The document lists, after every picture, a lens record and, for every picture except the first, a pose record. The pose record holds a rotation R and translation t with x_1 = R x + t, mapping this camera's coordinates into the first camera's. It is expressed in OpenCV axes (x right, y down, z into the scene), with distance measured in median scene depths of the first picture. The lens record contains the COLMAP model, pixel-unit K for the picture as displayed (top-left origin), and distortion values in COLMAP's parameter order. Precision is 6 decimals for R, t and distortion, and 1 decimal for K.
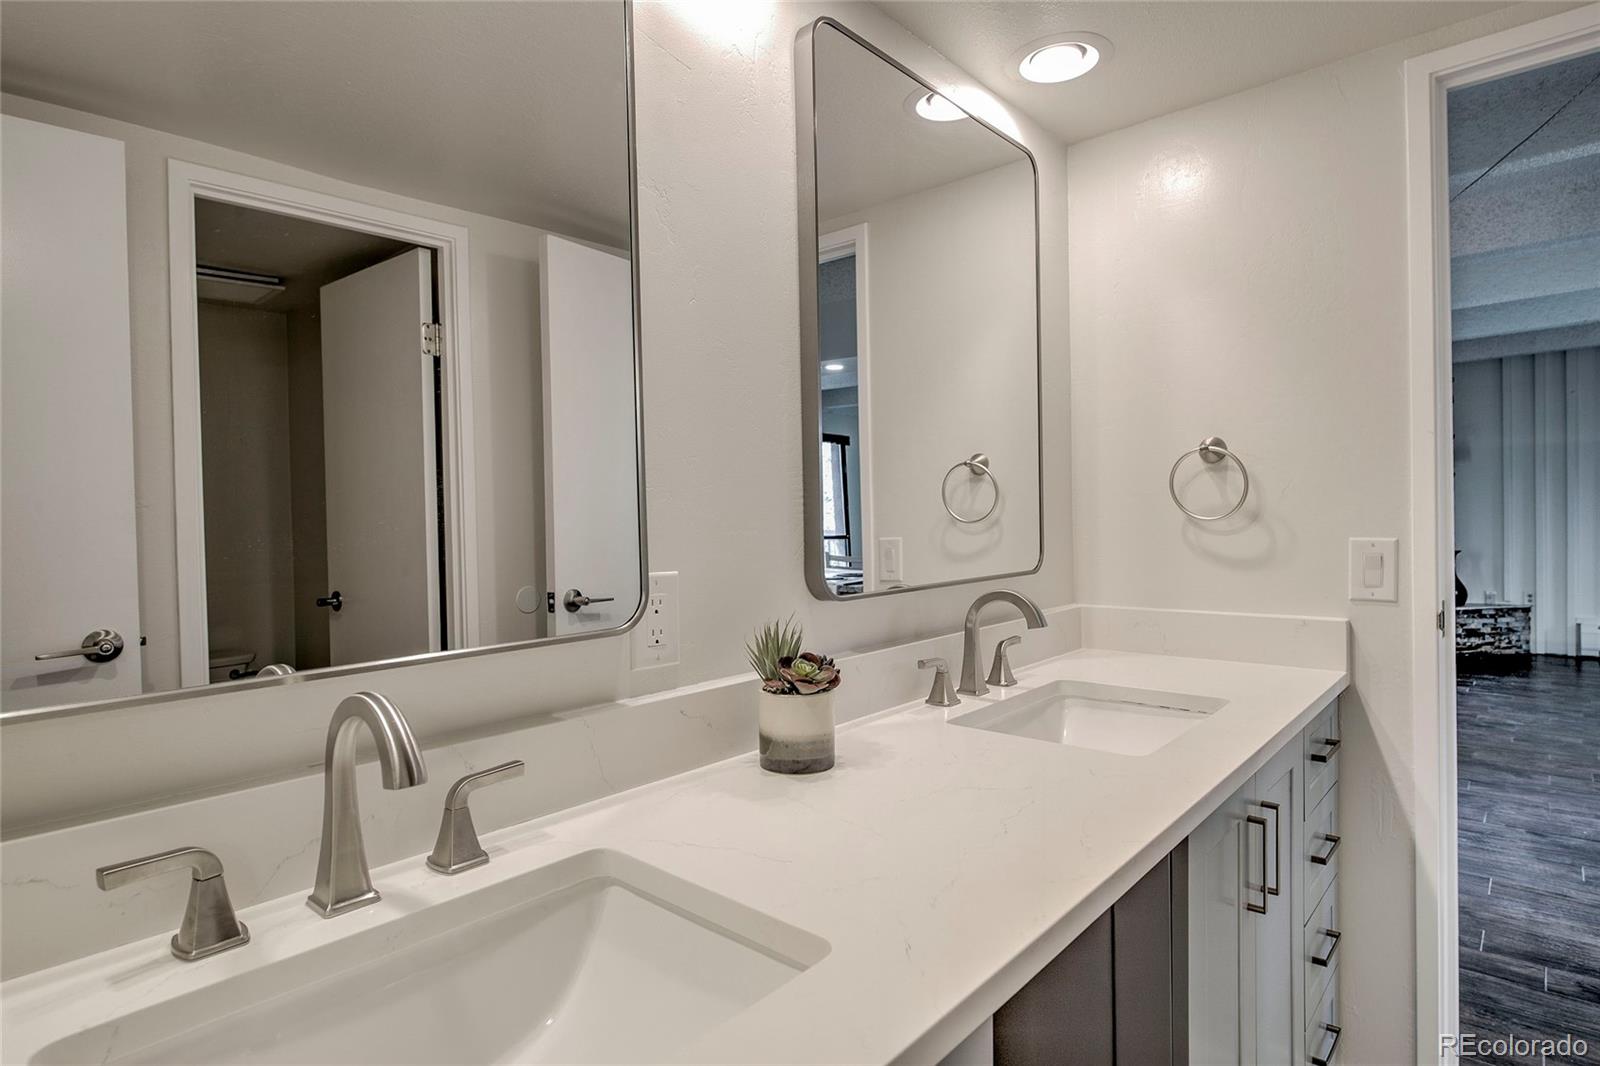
lens RADIAL K [[859.0, 0, 800.0], [0, 859.0, 533.0], [0, 0, 1]] dist [-0.003776, -0.001245]
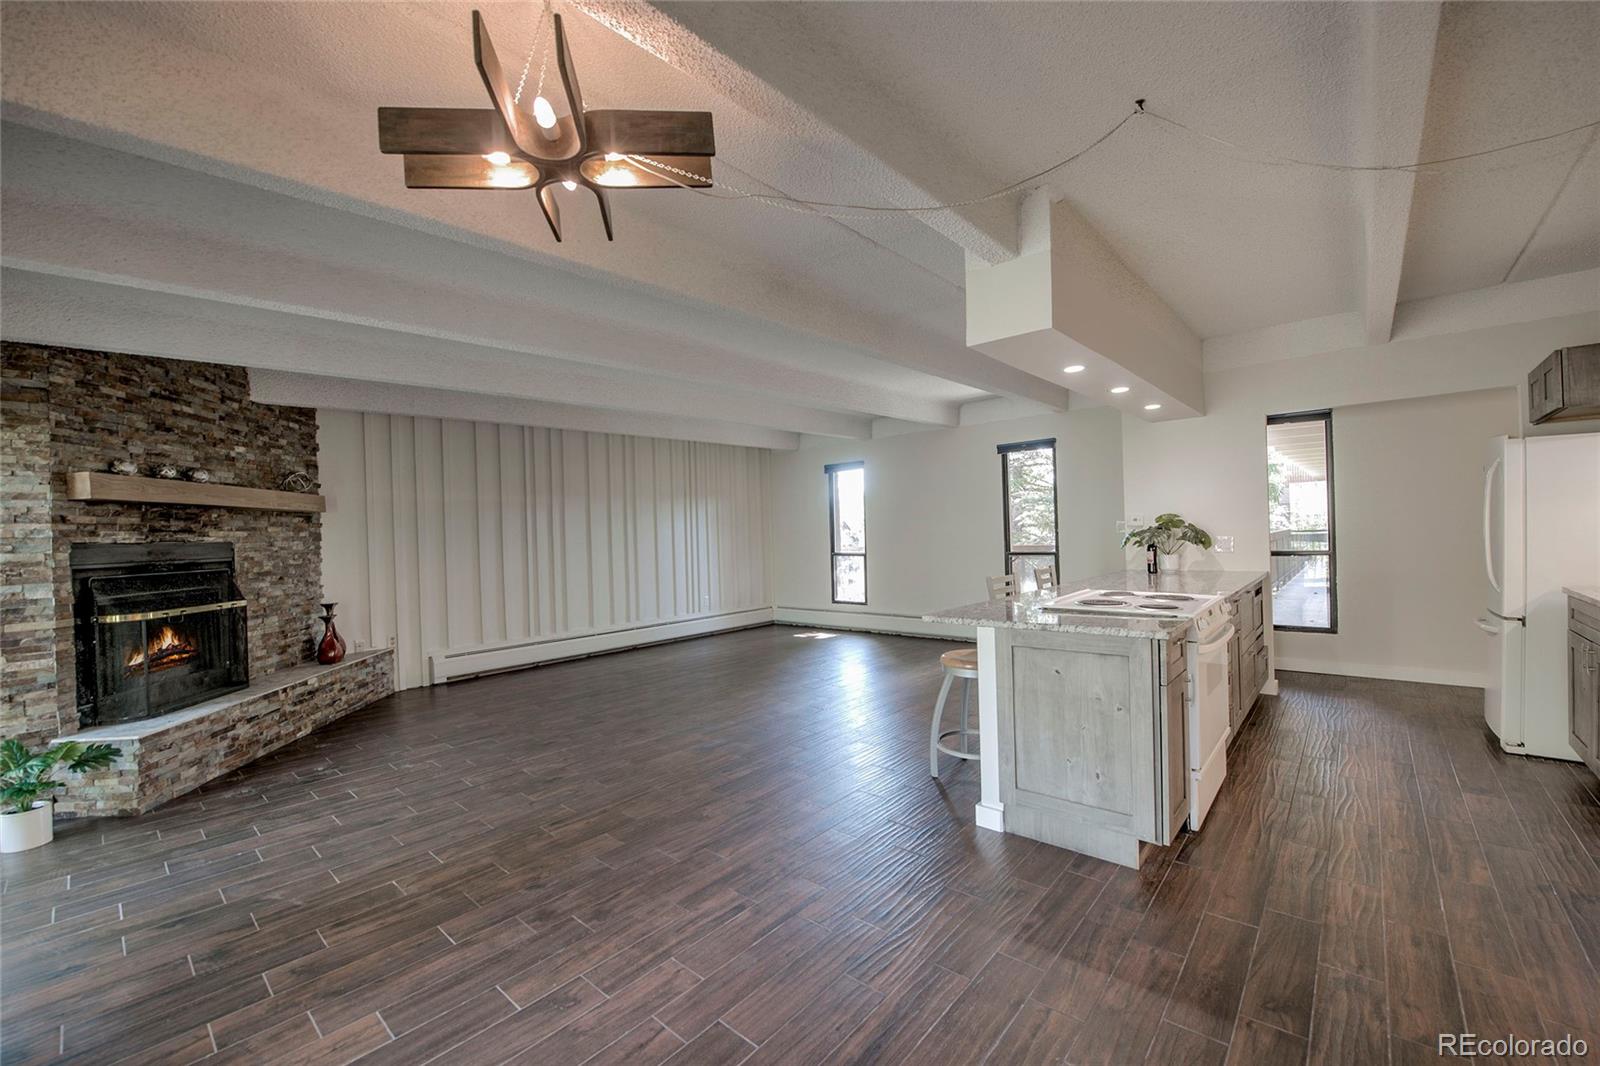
lens RADIAL K [[643.6, 0, 788.2], [0, 643.6, 535.1], [0, 0, 1]] dist [-0.024190, -0.000253]
pose [[0.015286, 0.015394, 0.999765, 0.155334], [0.052573, 0.998486, -0.016178, -0.054156], [-0.998500, 0.052807, 0.014454, 1.420125]]
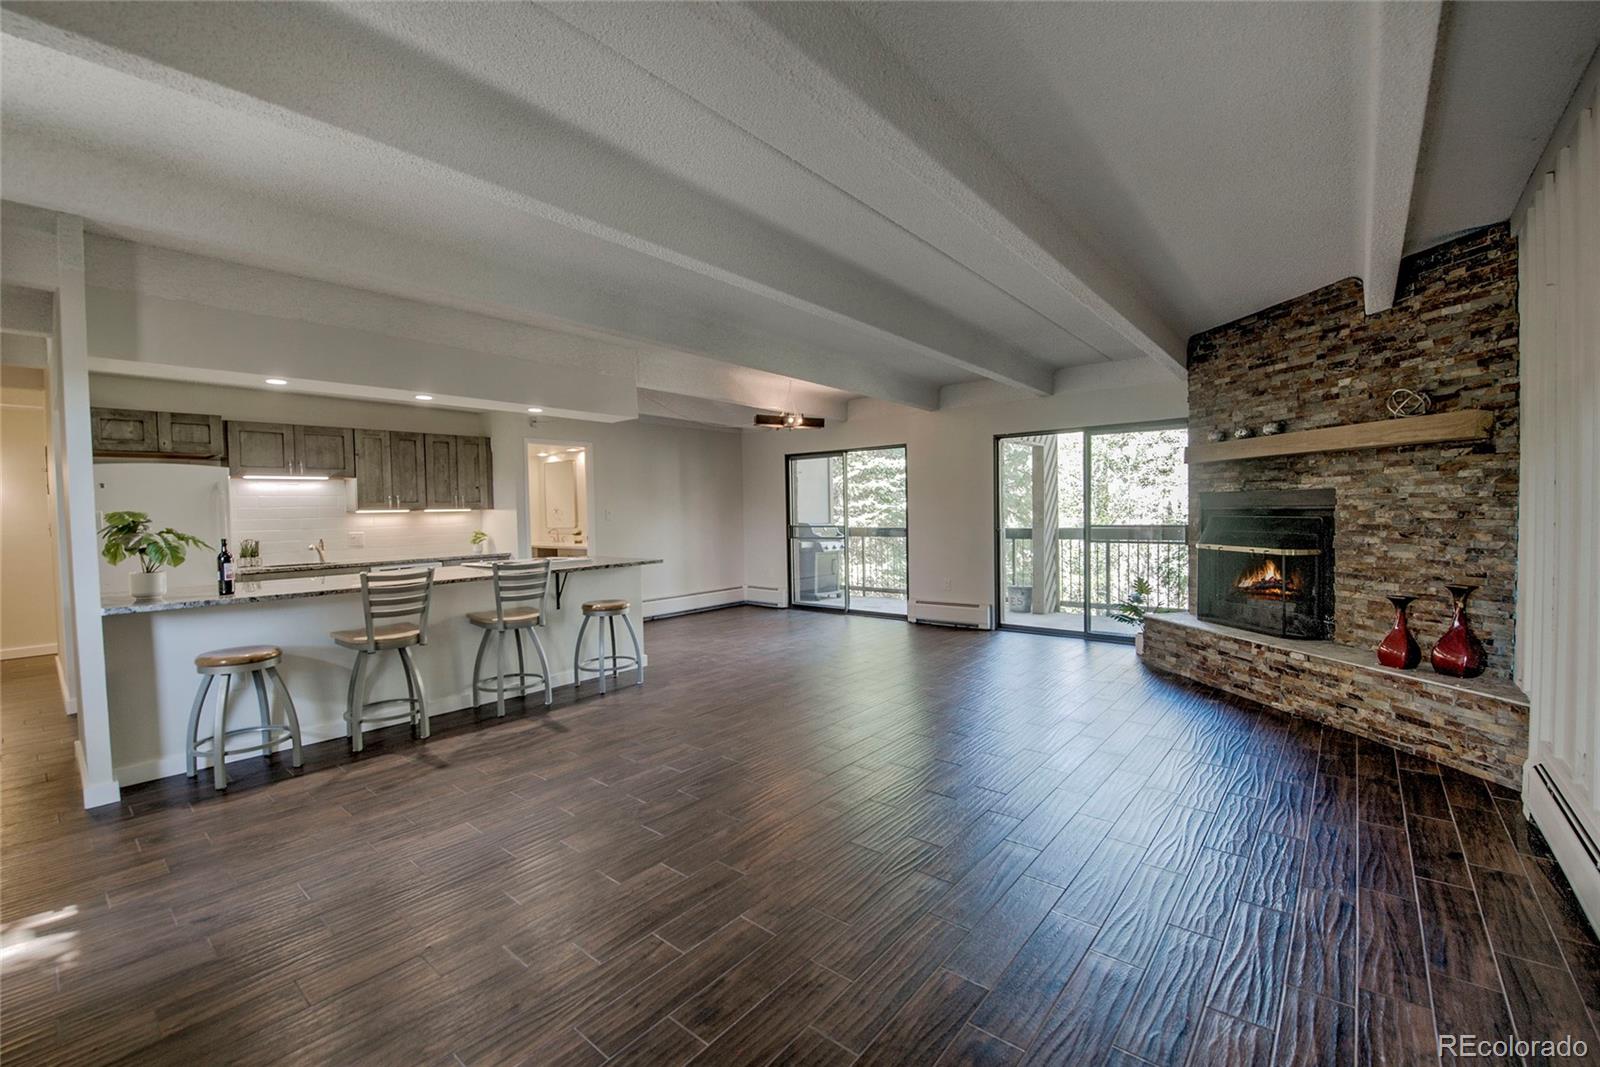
lens RADIAL K [[672.1, 0, 796.9], [0, 672.1, 535.2], [0, 0, 1]] dist [-0.019003, -0.000942]
pose [[0.025761, 0.057773, -0.997997, 3.643434], [-0.001138, 0.998330, 0.057763, -0.123631], [0.999667, -0.000353, 0.025783, 1.589092]]
